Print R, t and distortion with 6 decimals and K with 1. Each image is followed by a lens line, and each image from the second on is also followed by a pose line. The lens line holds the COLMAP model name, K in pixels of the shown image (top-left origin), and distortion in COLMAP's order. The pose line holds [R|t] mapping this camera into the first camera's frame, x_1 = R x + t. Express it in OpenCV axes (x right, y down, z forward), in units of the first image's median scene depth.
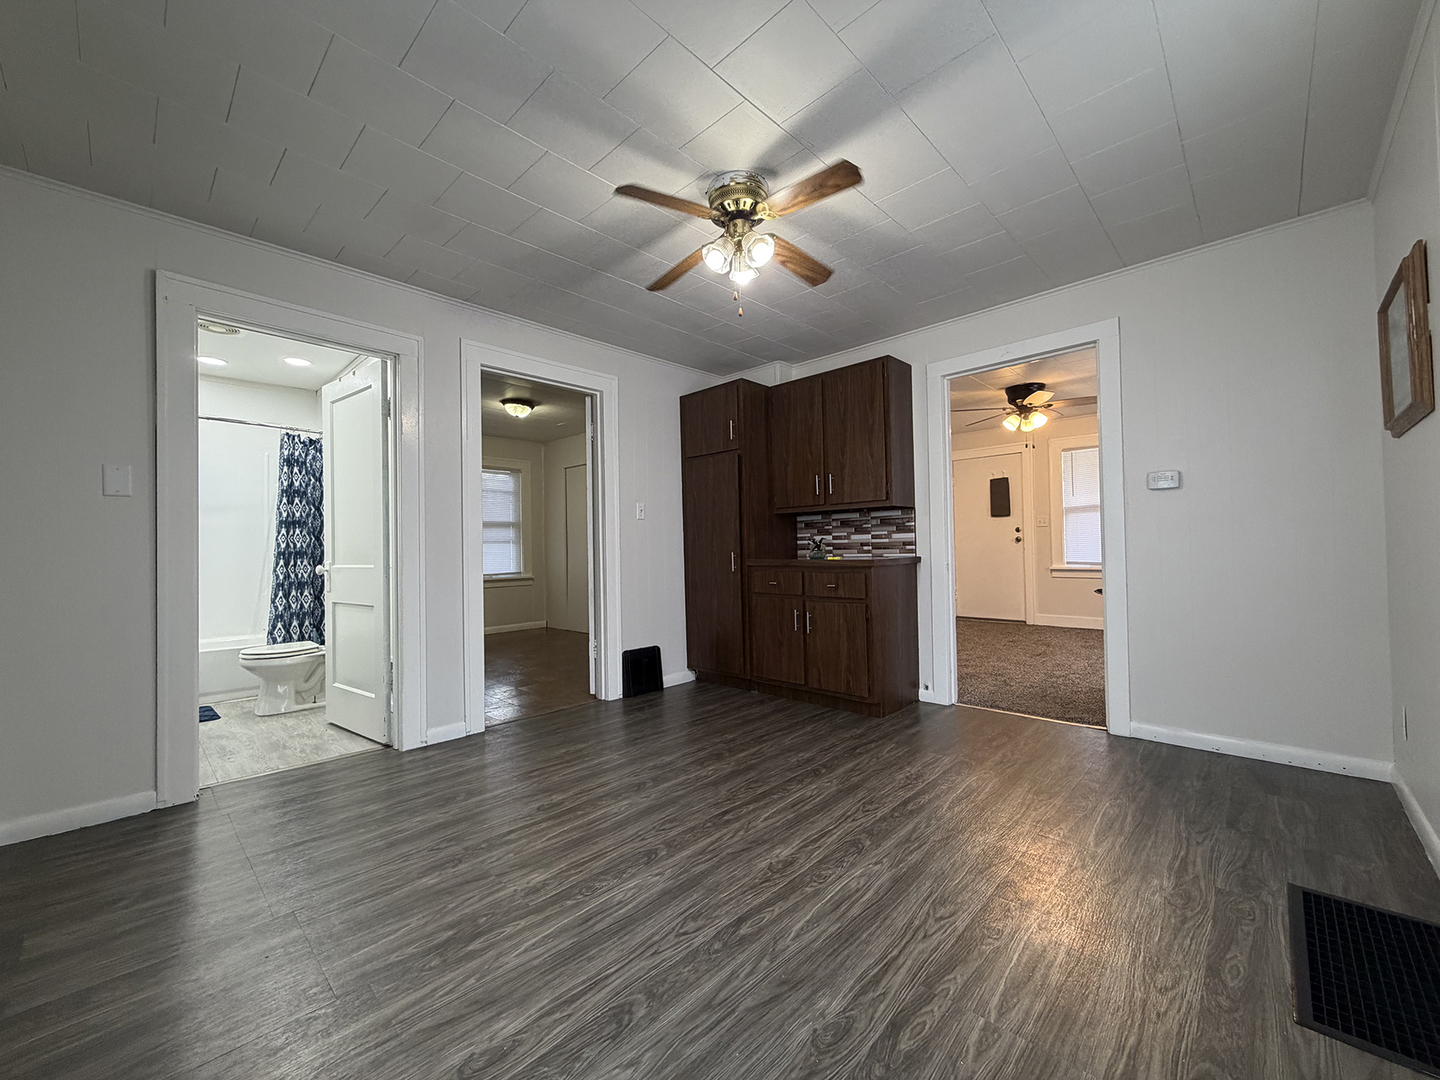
lens RADIAL K [[577.0, 0, 719.0], [0, 577.0, 539.7], [0, 0, 1]] dist [-0.003041, -0.000133]
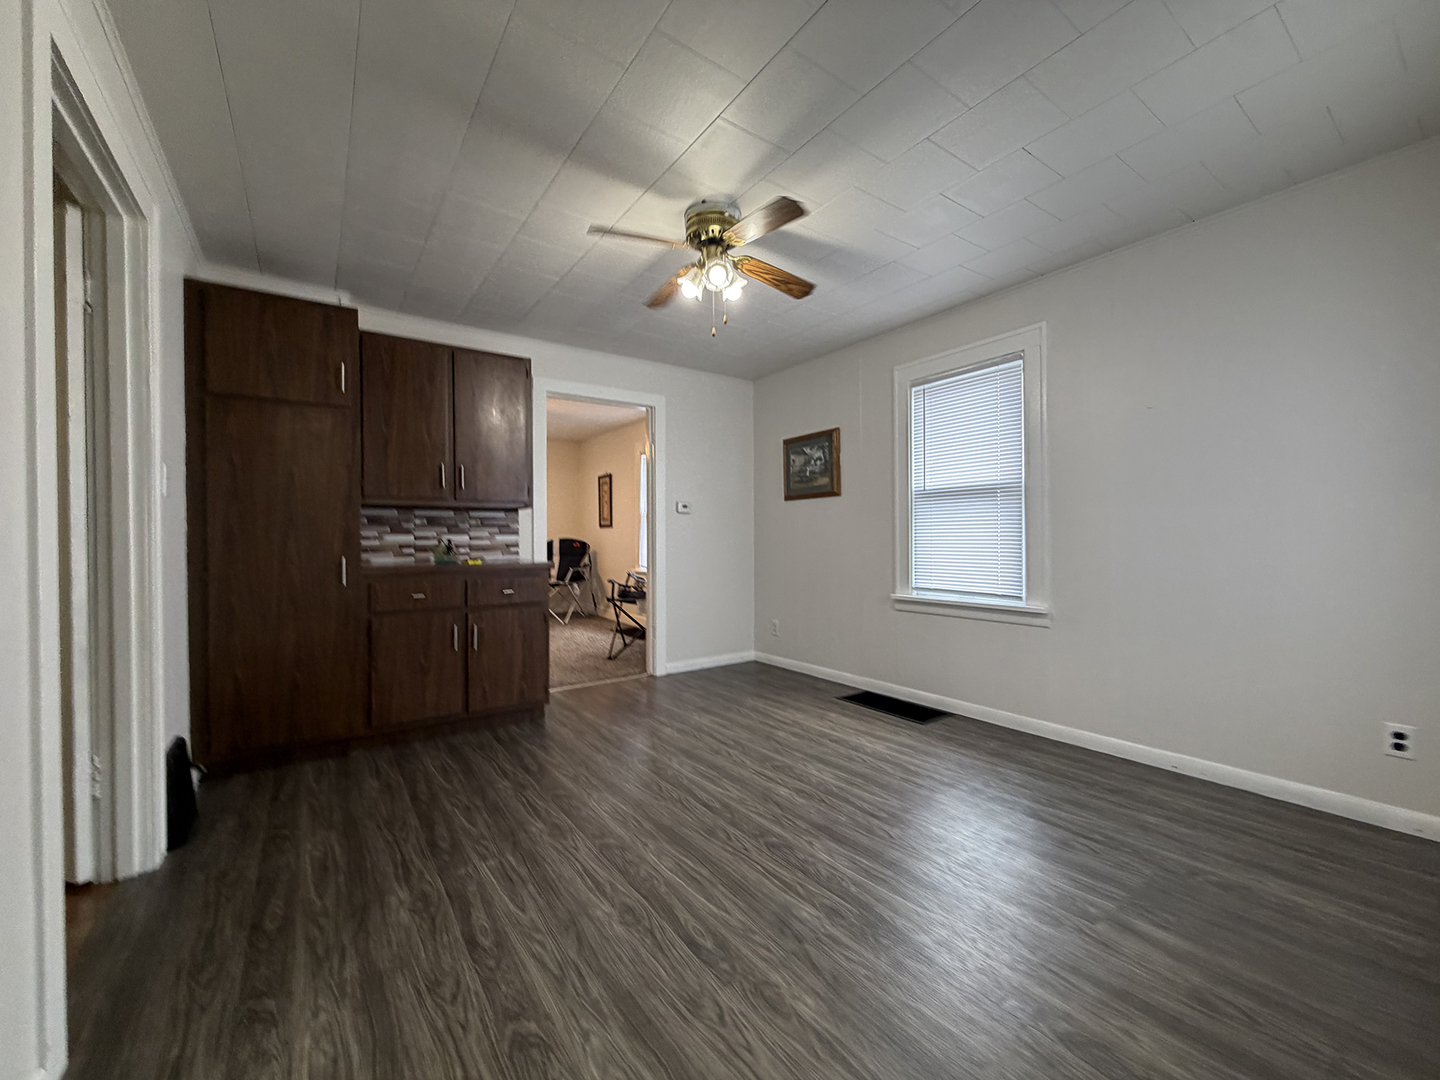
lens RADIAL K [[577.0, 0, 715.8], [0, 577.0, 546.3], [0, 0, 1]] dist [-0.003041, -0.000133]
pose [[0.188169, 0.004276, 0.982127, -0.599255], [-0.012151, 0.999924, -0.002026, 0.005440], [-0.982062, -0.011553, 0.188207, 0.473167]]
